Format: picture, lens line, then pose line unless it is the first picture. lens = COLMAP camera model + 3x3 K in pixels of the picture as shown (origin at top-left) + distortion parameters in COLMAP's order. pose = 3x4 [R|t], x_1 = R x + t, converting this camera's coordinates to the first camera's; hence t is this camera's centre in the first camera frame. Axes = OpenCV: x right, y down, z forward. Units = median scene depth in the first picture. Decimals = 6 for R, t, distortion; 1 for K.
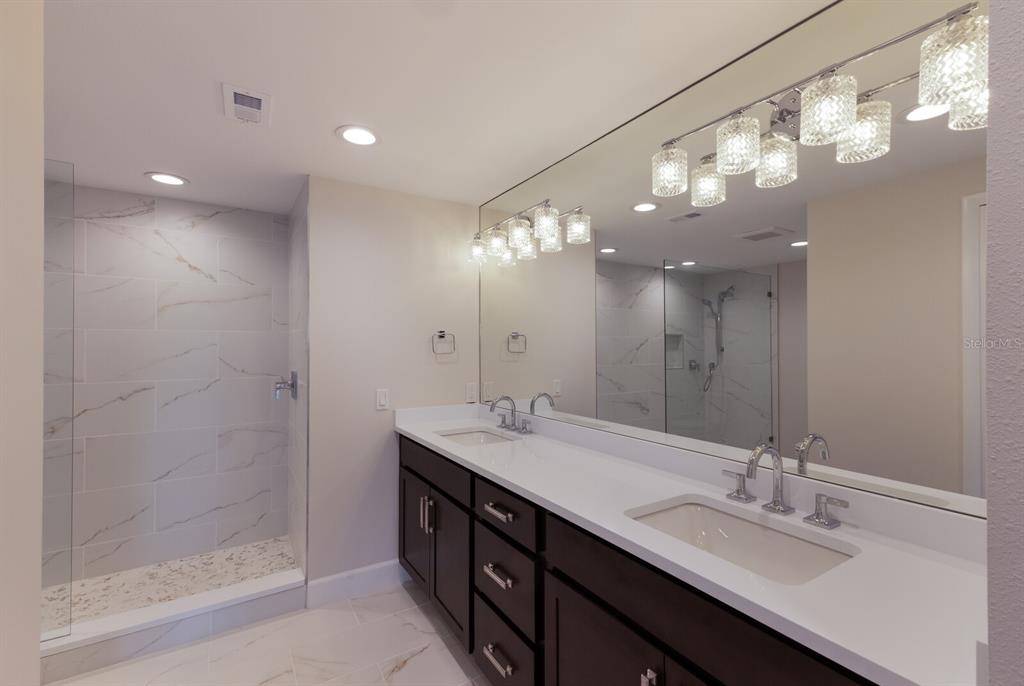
lens RADIAL K [[441.1, 0, 512.4], [0, 441.1, 344.1], [0, 0, 1]] dist [0.019665, -0.002084]
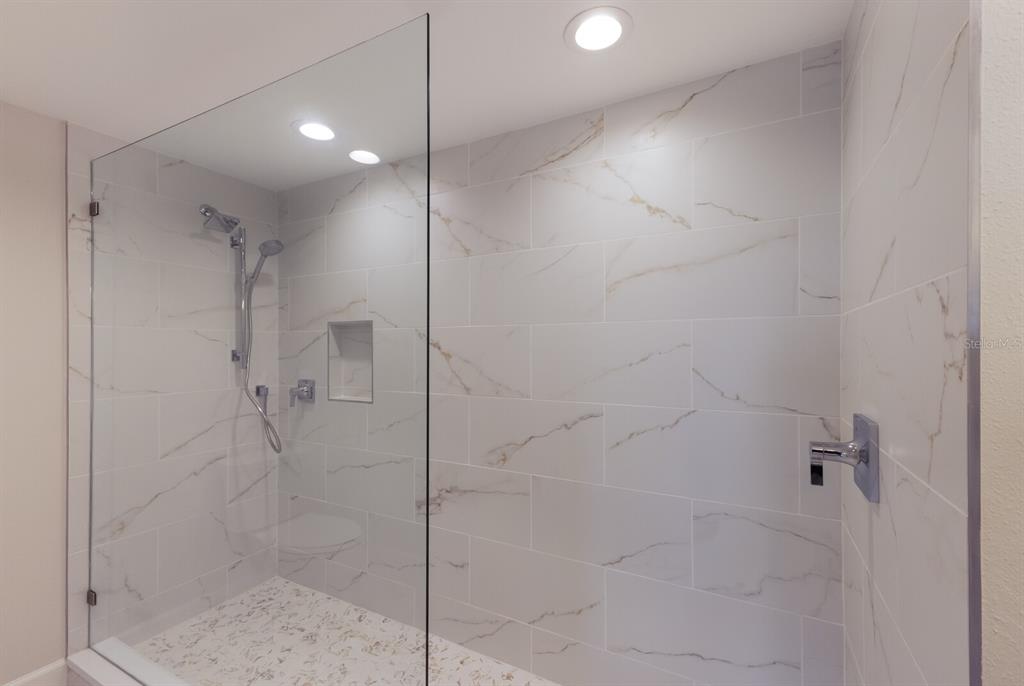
lens RADIAL K [[441.1, 0, 513.7], [0, 441.1, 349.5], [0, 0, 1]] dist [0.019665, -0.002084]
pose [[0.498052, 0.001310, -0.867146, -0.351691], [0.004940, 0.999978, 0.004348, 0.002978], [0.867133, -0.006449, 0.498035, 0.625679]]
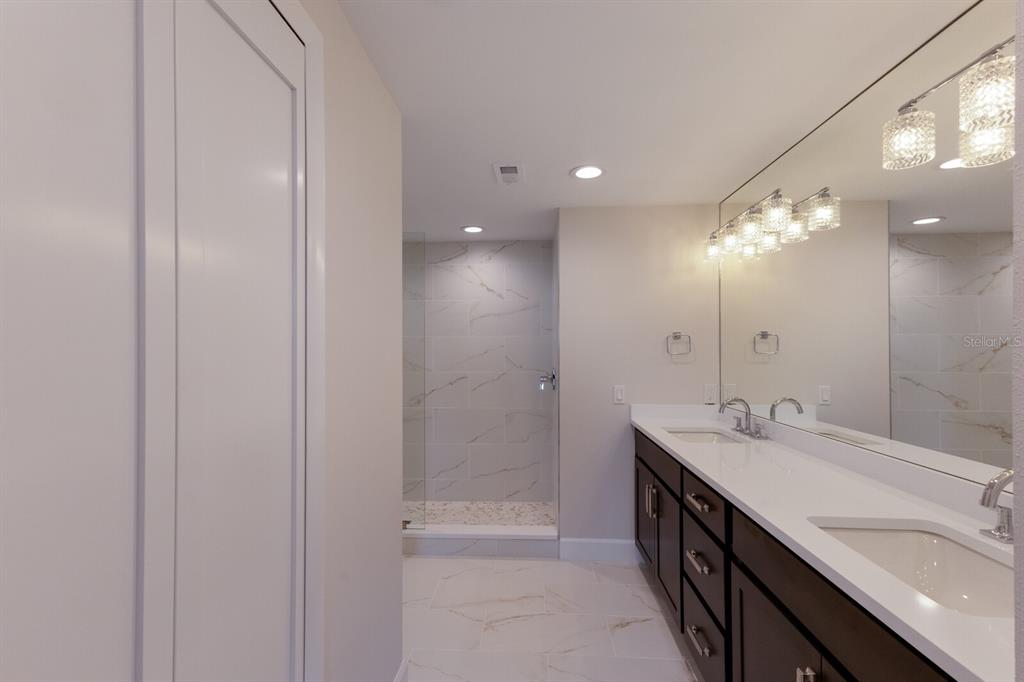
lens RADIAL K [[441.1, 0, 509.6], [0, 441.1, 346.9], [0, 0, 1]] dist [0.019665, -0.002084]
pose [[0.818105, -0.003147, -0.575060, 0.117830], [0.004864, 0.999987, 0.001448, 0.000876], [0.575048, -0.003981, 0.818110, -0.073279]]
